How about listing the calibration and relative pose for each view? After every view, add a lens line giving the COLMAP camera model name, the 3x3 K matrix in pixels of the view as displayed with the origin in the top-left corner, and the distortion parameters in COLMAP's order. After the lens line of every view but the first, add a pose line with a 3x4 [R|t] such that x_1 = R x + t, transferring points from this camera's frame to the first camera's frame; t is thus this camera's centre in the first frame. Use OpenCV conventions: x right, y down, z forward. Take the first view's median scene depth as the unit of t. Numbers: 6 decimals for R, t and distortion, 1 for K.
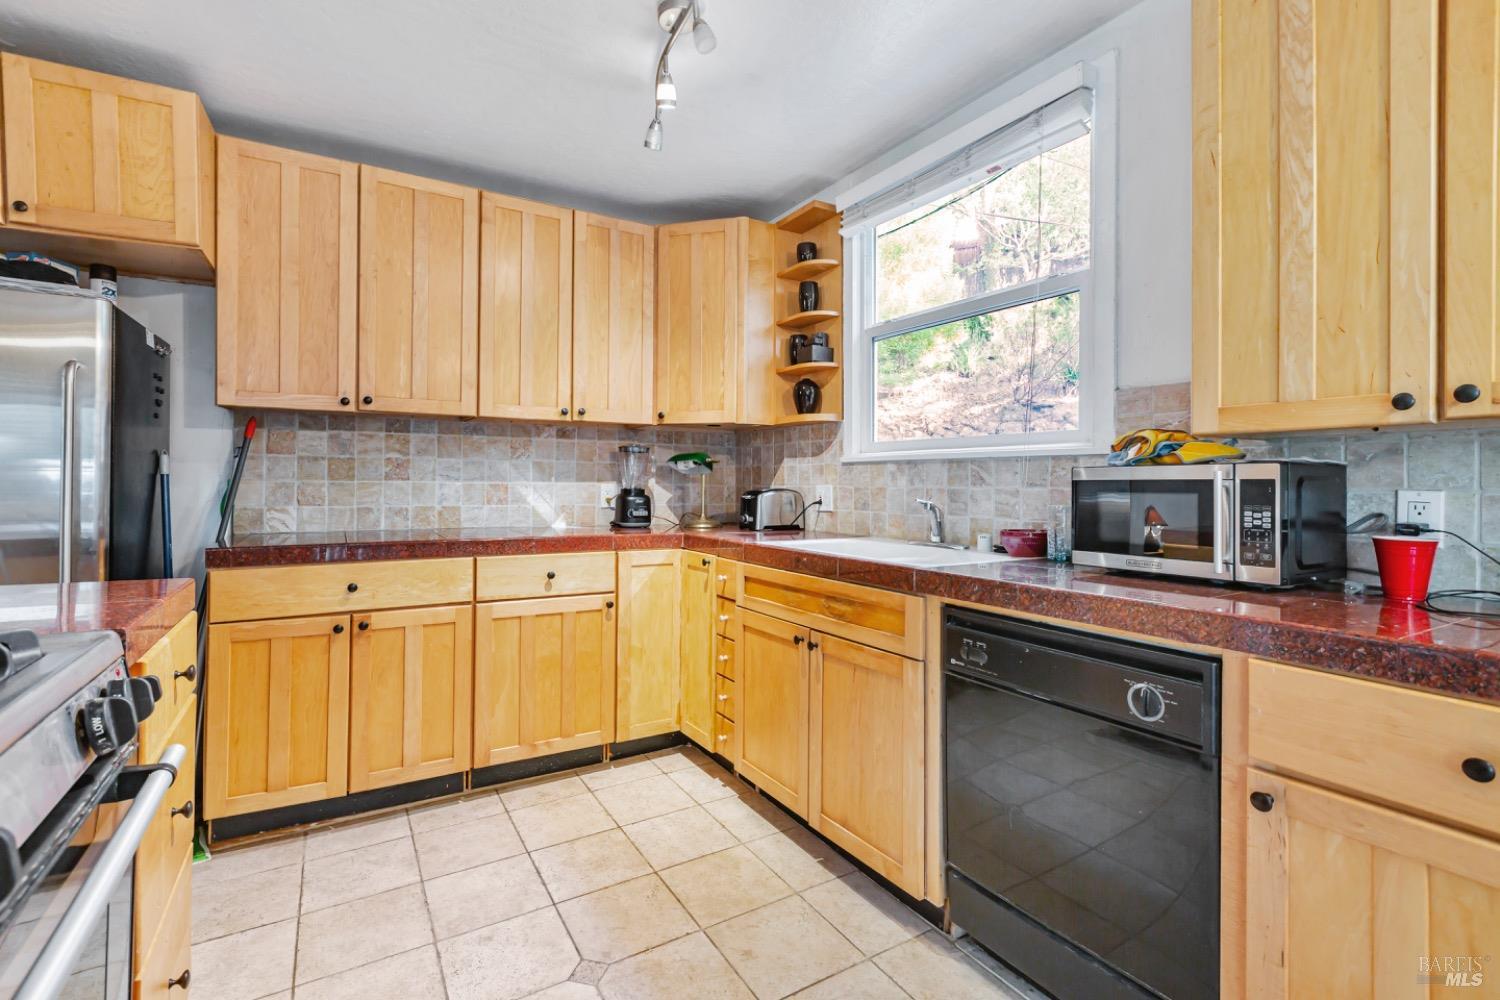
lens RADIAL K [[684.1, 0, 741.1], [0, 684.1, 483.6], [0, 0, 1]] dist [-0.002727, 0.000232]
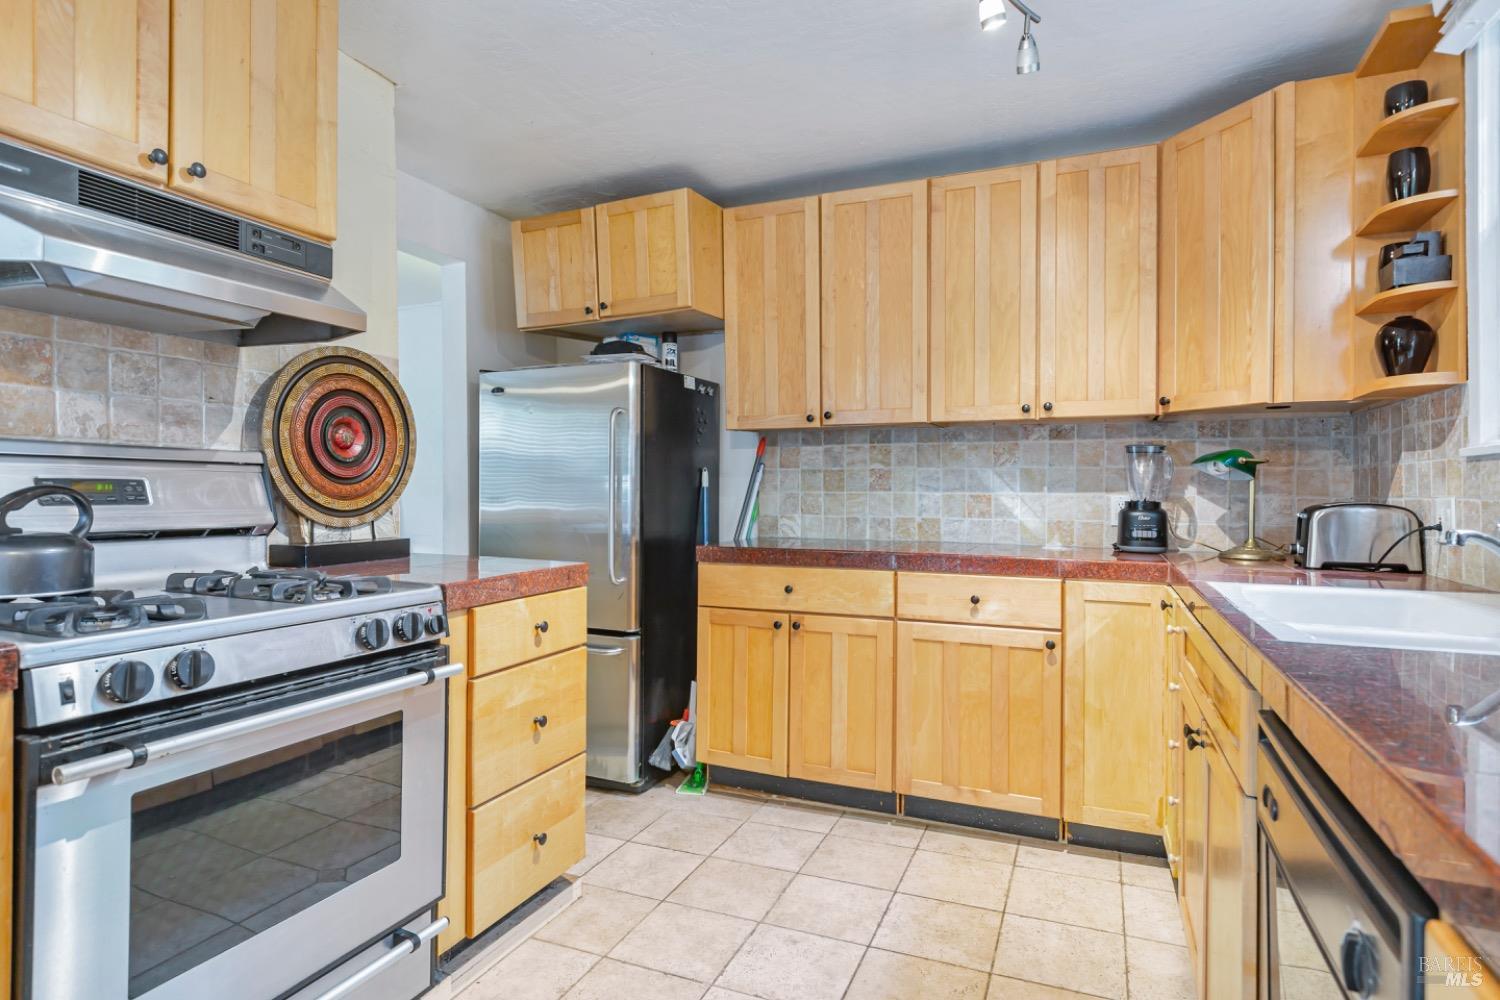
lens RADIAL K [[806.9, 0, 749.4], [0, 806.9, 495.5], [0, 0, 1]] dist [0.001124, -0.000232]
pose [[0.589465, 0.002069, -0.807791, 0.335713], [-0.000077, 0.999997, 0.002506, -0.001047], [0.807794, -0.001415, 0.589464, 0.142684]]
